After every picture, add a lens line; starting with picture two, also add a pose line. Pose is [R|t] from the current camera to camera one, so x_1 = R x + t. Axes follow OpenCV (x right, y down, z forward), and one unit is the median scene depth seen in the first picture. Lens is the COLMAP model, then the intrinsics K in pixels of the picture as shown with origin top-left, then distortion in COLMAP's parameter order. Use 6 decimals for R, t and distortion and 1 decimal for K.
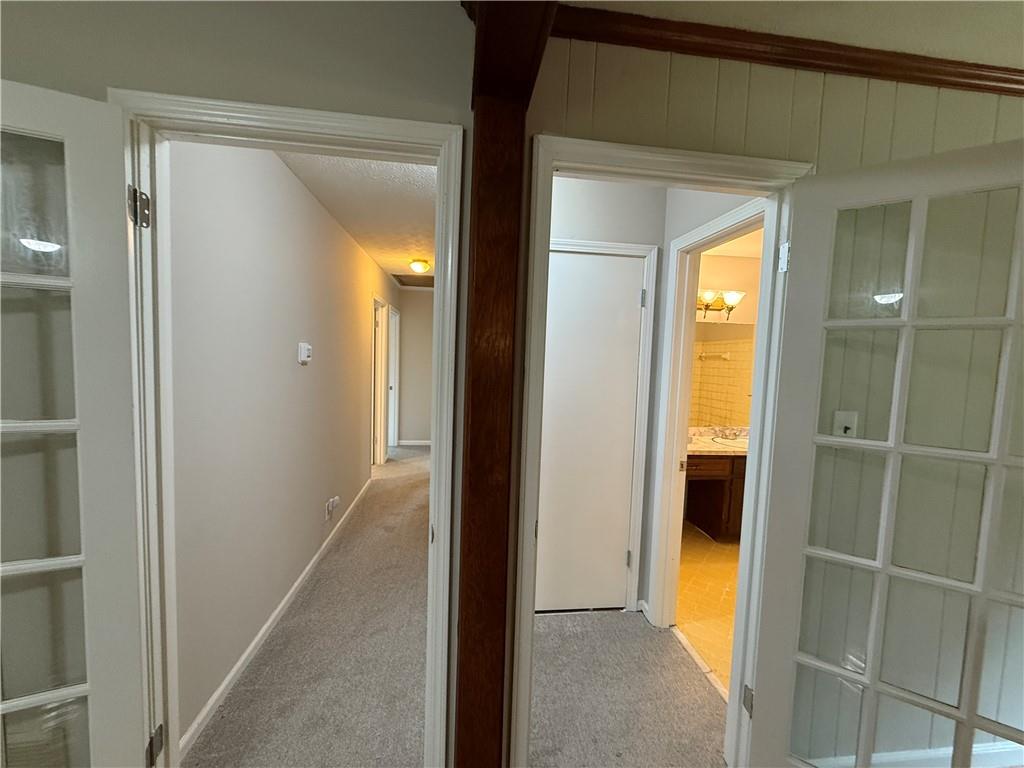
lens RADIAL K [[407.2, 0, 508.3], [0, 407.2, 384.8], [0, 0, 1]] dist [0.000100, 0.000129]
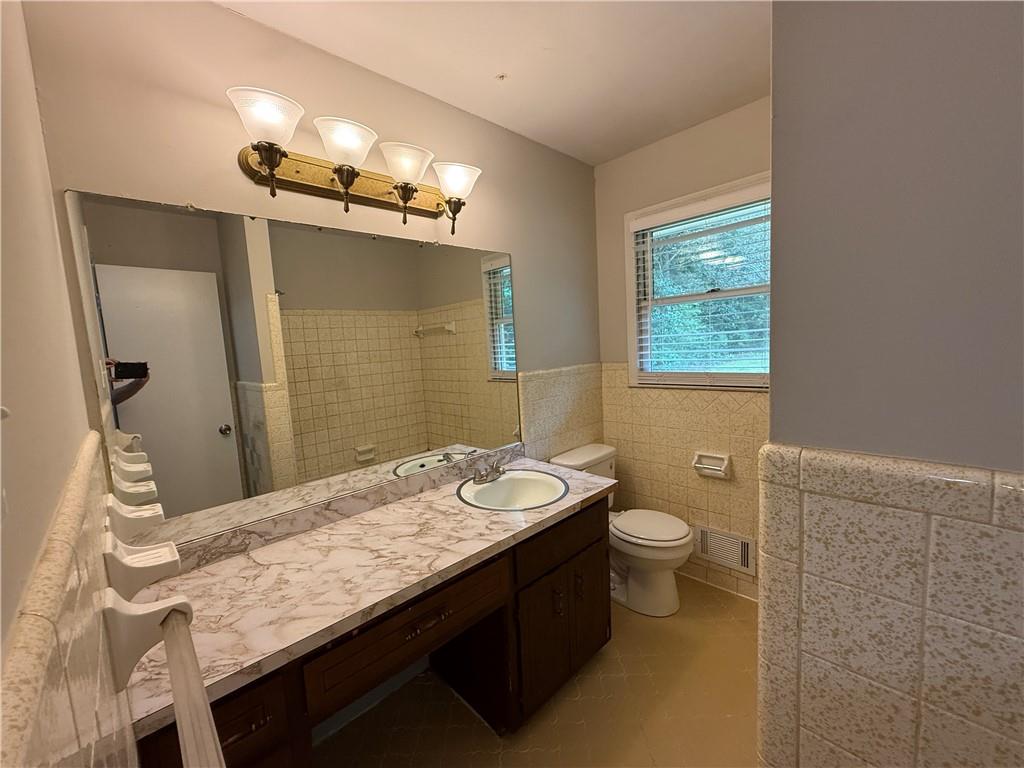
lens RADIAL K [[407.2, 0, 508.3], [0, 407.2, 384.8], [0, 0, 1]] dist [0.000100, 0.000129]
pose [[0.793423, -0.139291, 0.592518, 0.281768], [0.123141, 0.990067, 0.067854, -0.013844], [-0.596084, 0.019127, 0.802694, 0.577093]]
